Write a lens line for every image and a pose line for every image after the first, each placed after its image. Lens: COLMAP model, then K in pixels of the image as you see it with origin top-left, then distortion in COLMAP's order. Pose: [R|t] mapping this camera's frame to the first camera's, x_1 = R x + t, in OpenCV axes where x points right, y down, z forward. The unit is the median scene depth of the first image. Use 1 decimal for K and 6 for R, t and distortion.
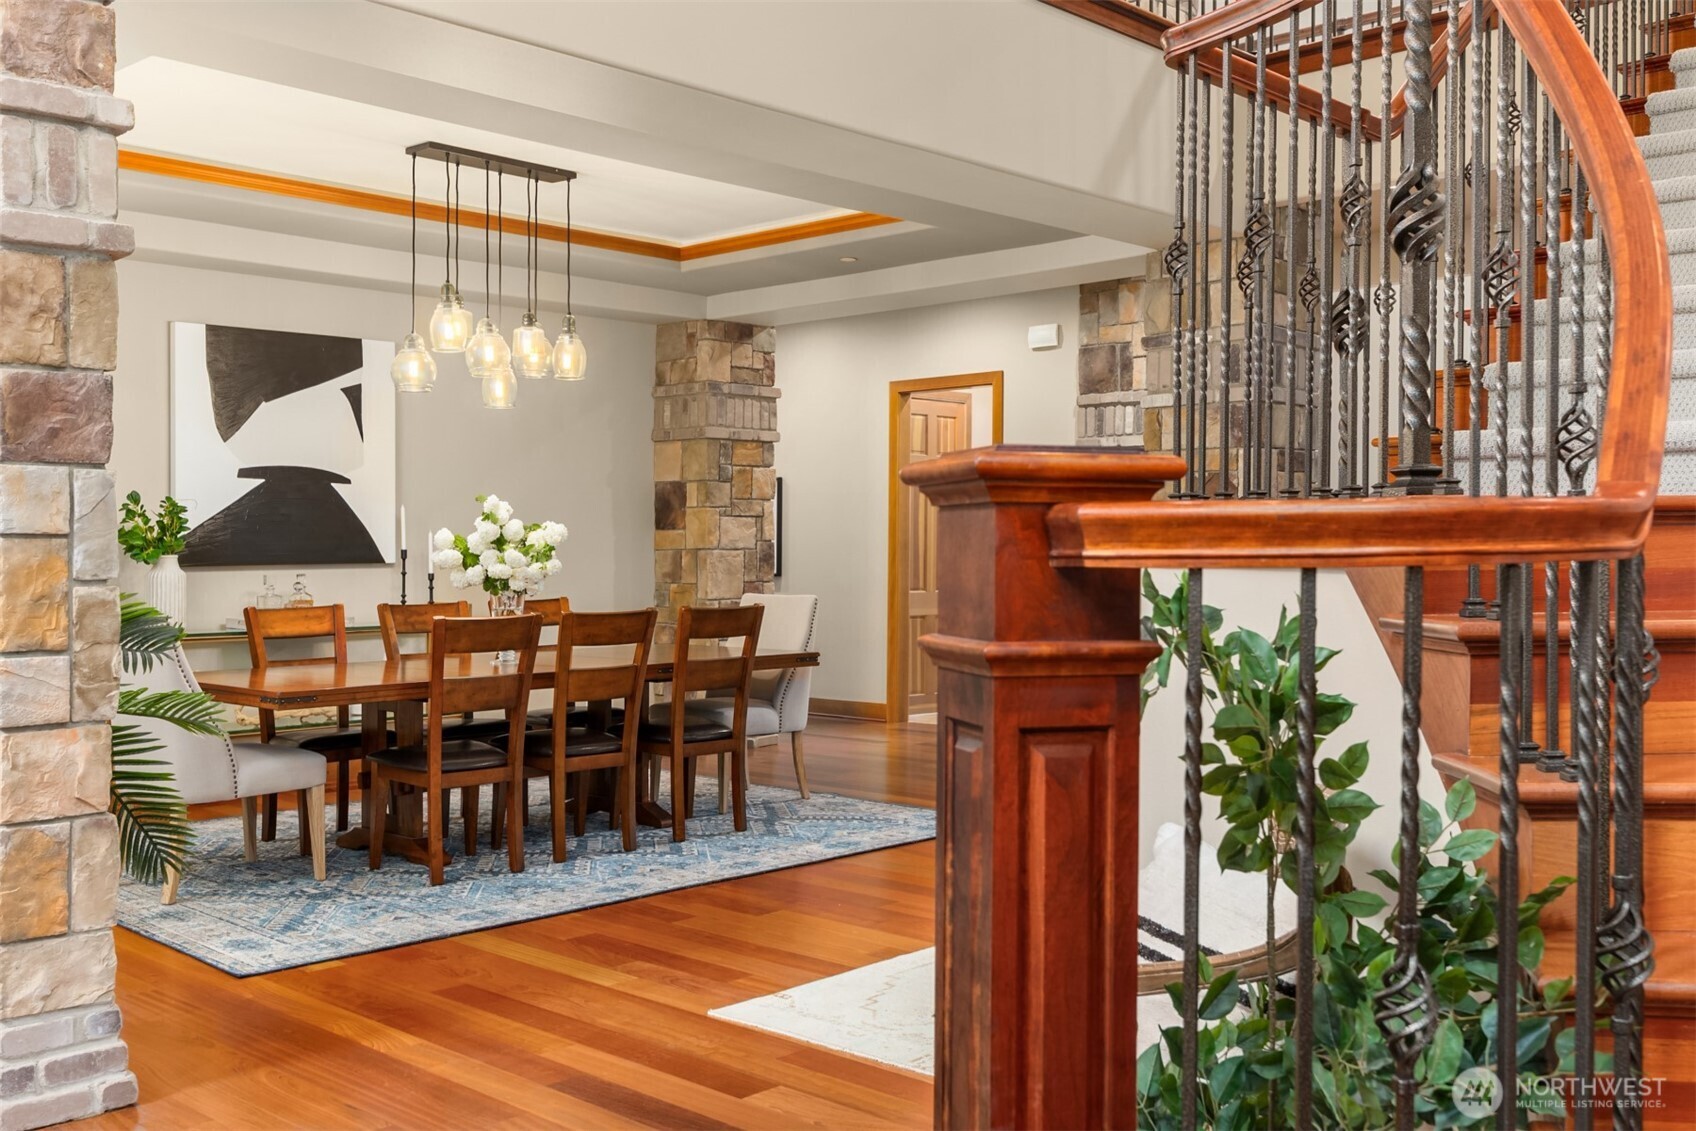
lens RADIAL K [[1654.8, 0, 846.0], [0, 1654.8, 564.6], [0, 0, 1]] dist [-0.002638, 0.000000]
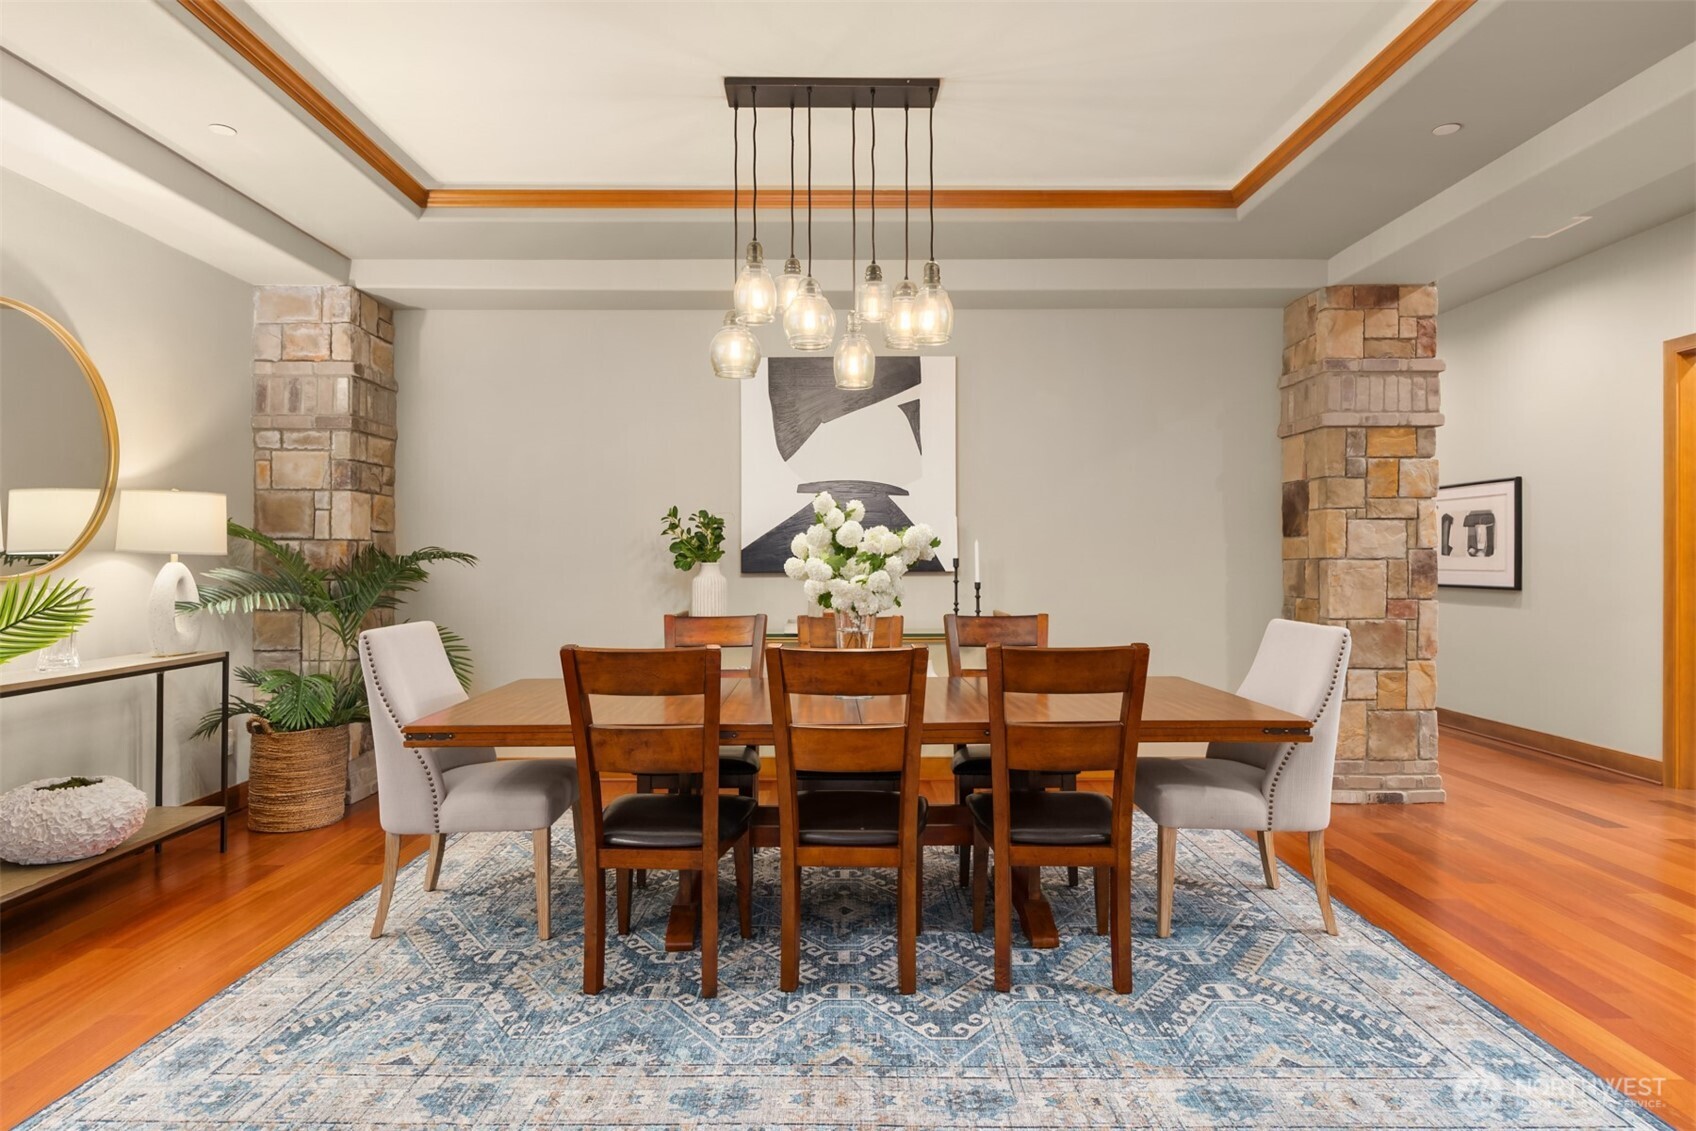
lens RADIAL K [[966.1, 0, 853.0], [0, 966.1, 553.5], [0, 0, 1]] dist [-0.003149, 0.000541]
pose [[0.691408, -0.001417, -0.722464, 0.103285], [-0.008602, 0.999911, -0.010194, -0.004844], [0.722414, 0.013263, 0.691334, 0.483993]]
